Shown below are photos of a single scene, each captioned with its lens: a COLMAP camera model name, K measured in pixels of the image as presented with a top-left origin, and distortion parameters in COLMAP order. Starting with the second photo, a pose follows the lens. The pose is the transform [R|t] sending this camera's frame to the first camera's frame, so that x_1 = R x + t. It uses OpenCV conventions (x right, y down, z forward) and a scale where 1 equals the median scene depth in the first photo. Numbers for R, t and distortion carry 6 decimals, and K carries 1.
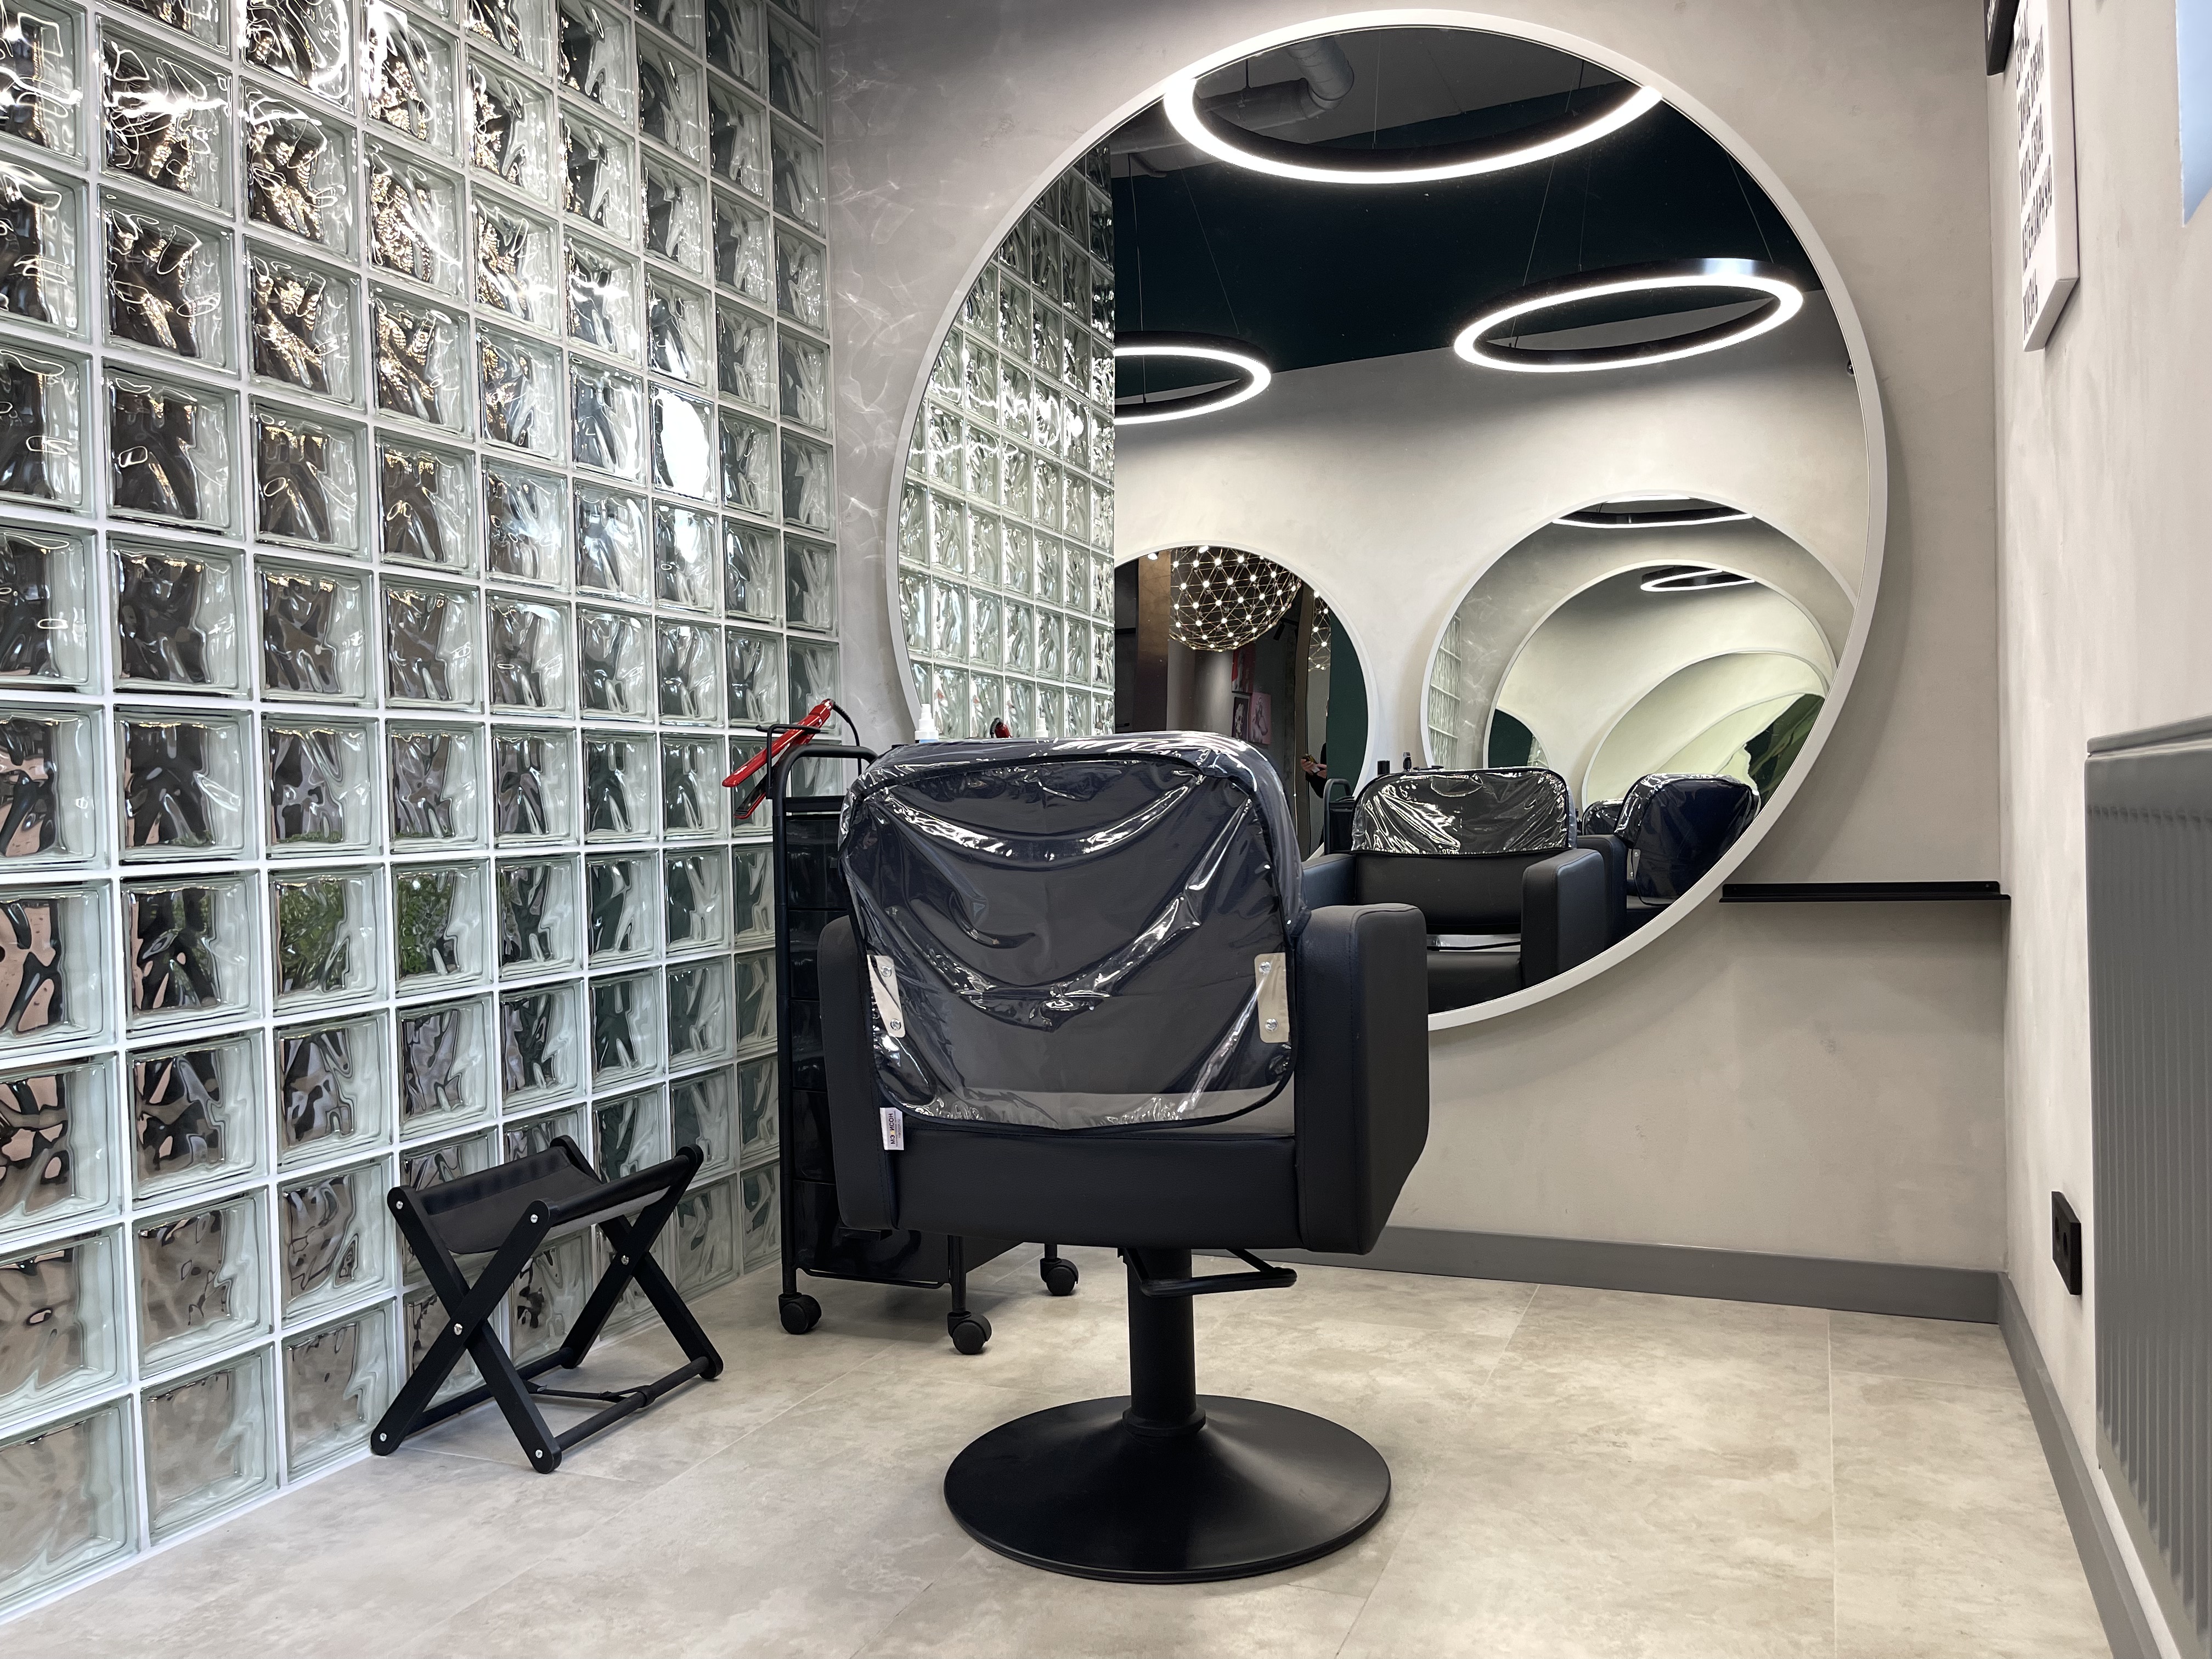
lens RADIAL K [[1587.5, 0, 1106.0], [0, 1587.5, 829.5], [0, 0, 1]] dist [0.085292, -0.078371]
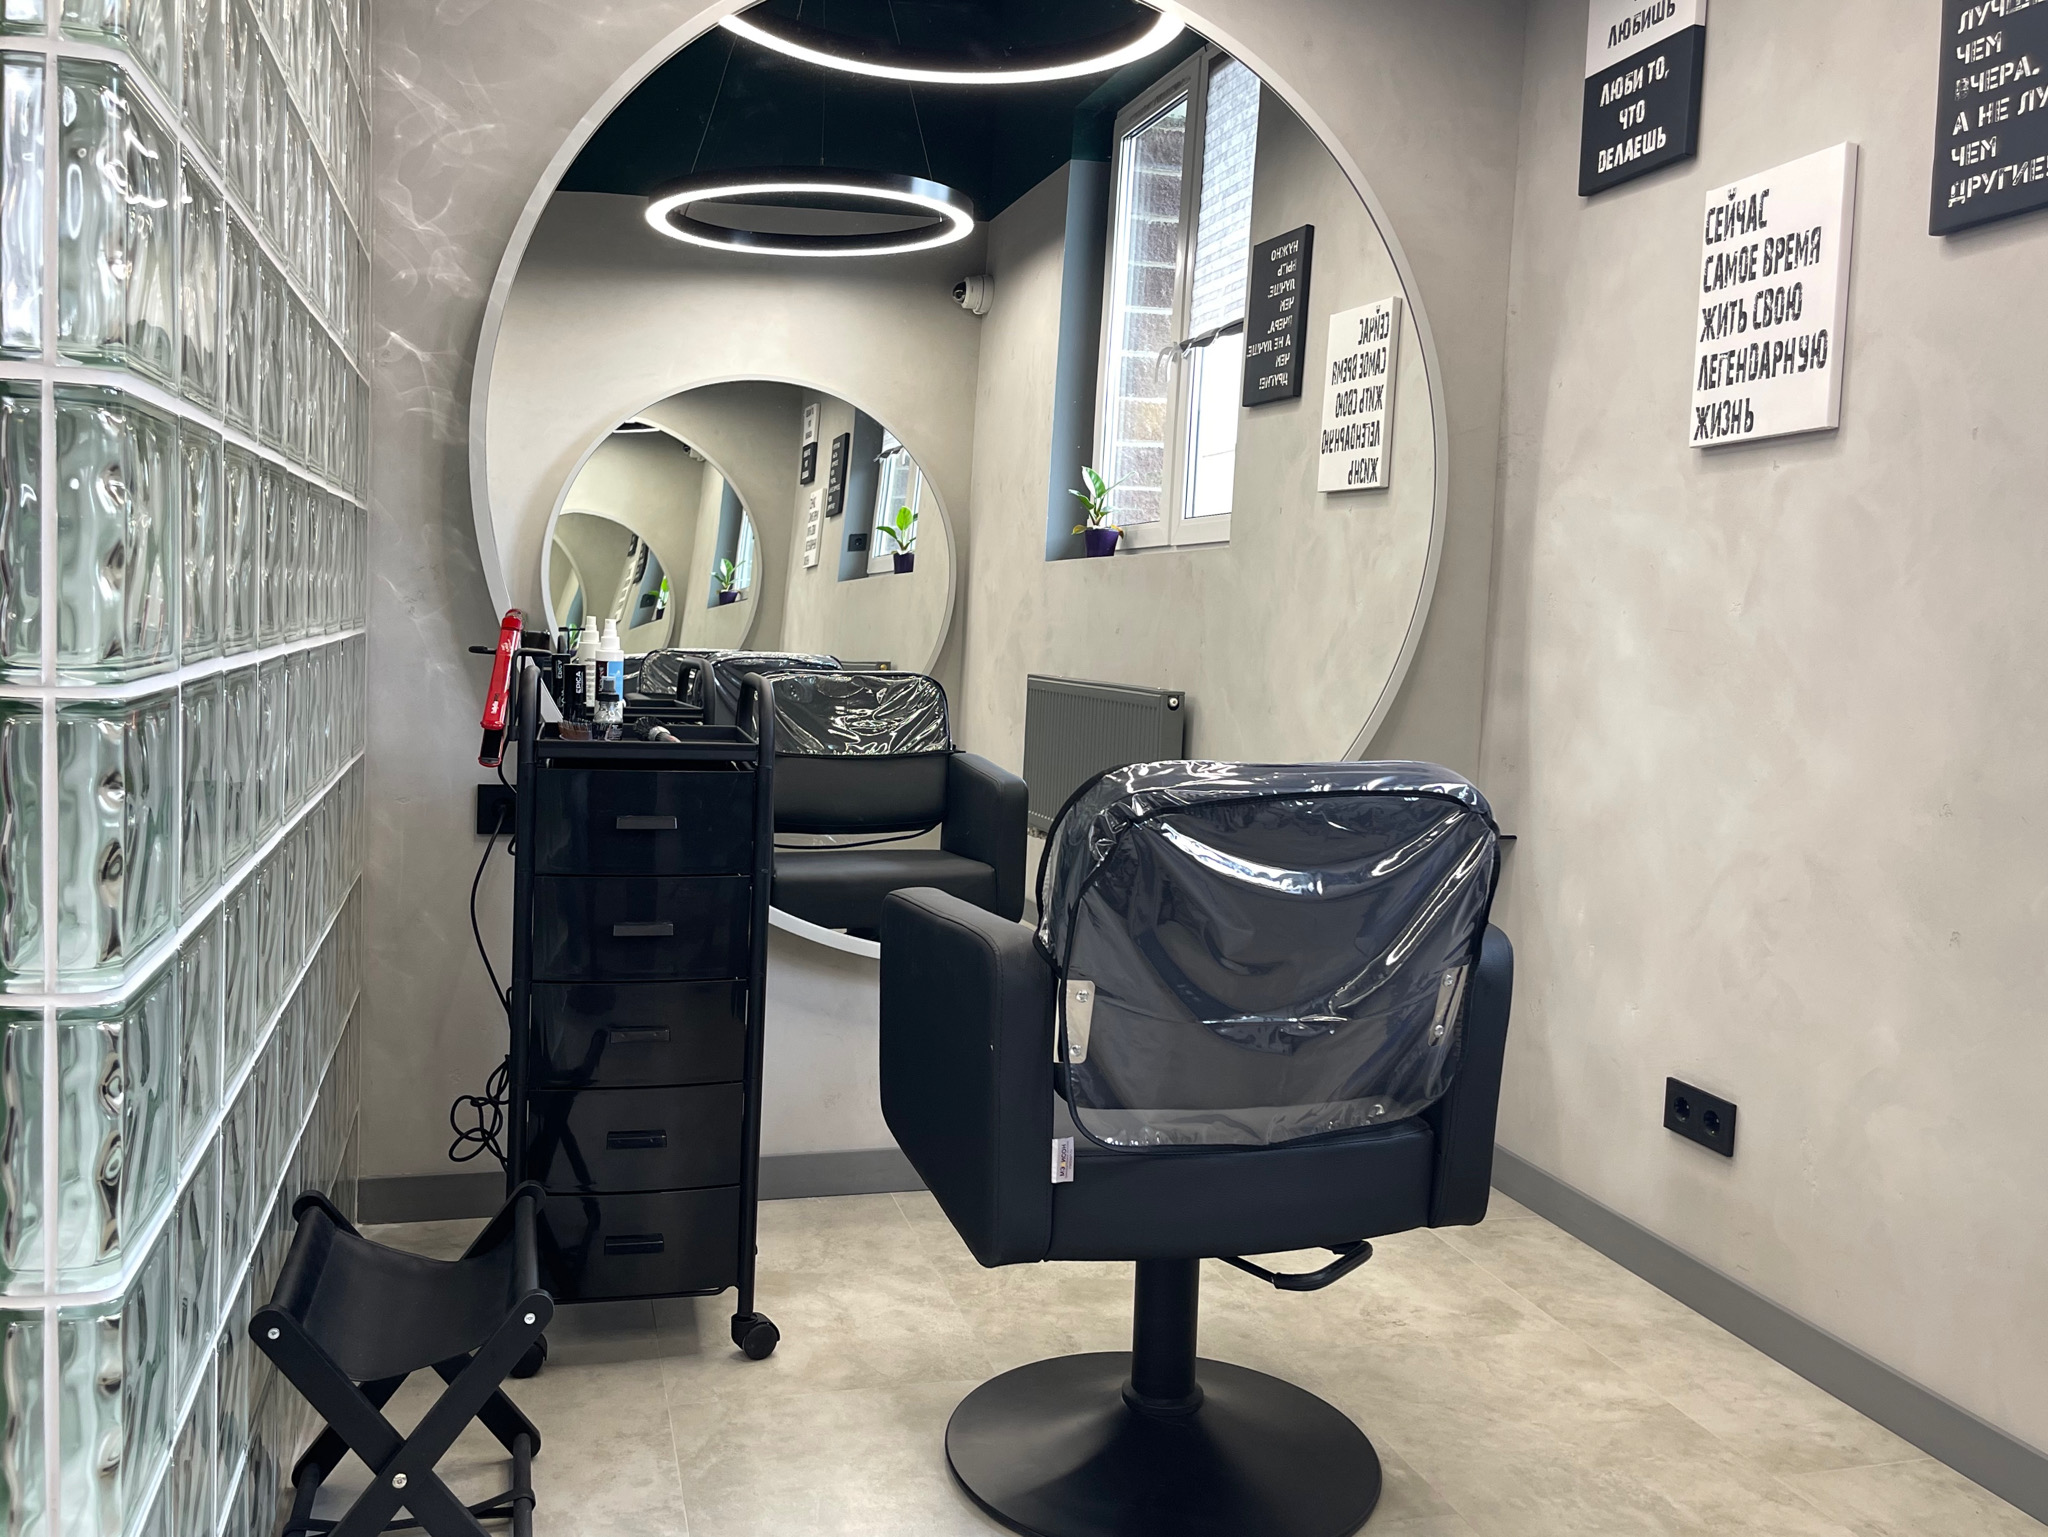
lens RADIAL K [[1592.2, 0, 1024.0], [0, 1592.2, 768.5], [0, 0, 1]] dist [0.029305, -0.004790]
pose [[0.806341, 0.006755, 0.591412, -0.593039], [-0.048657, 0.997303, 0.054949, -0.077460], [-0.589446, -0.073083, 0.804495, 0.235215]]
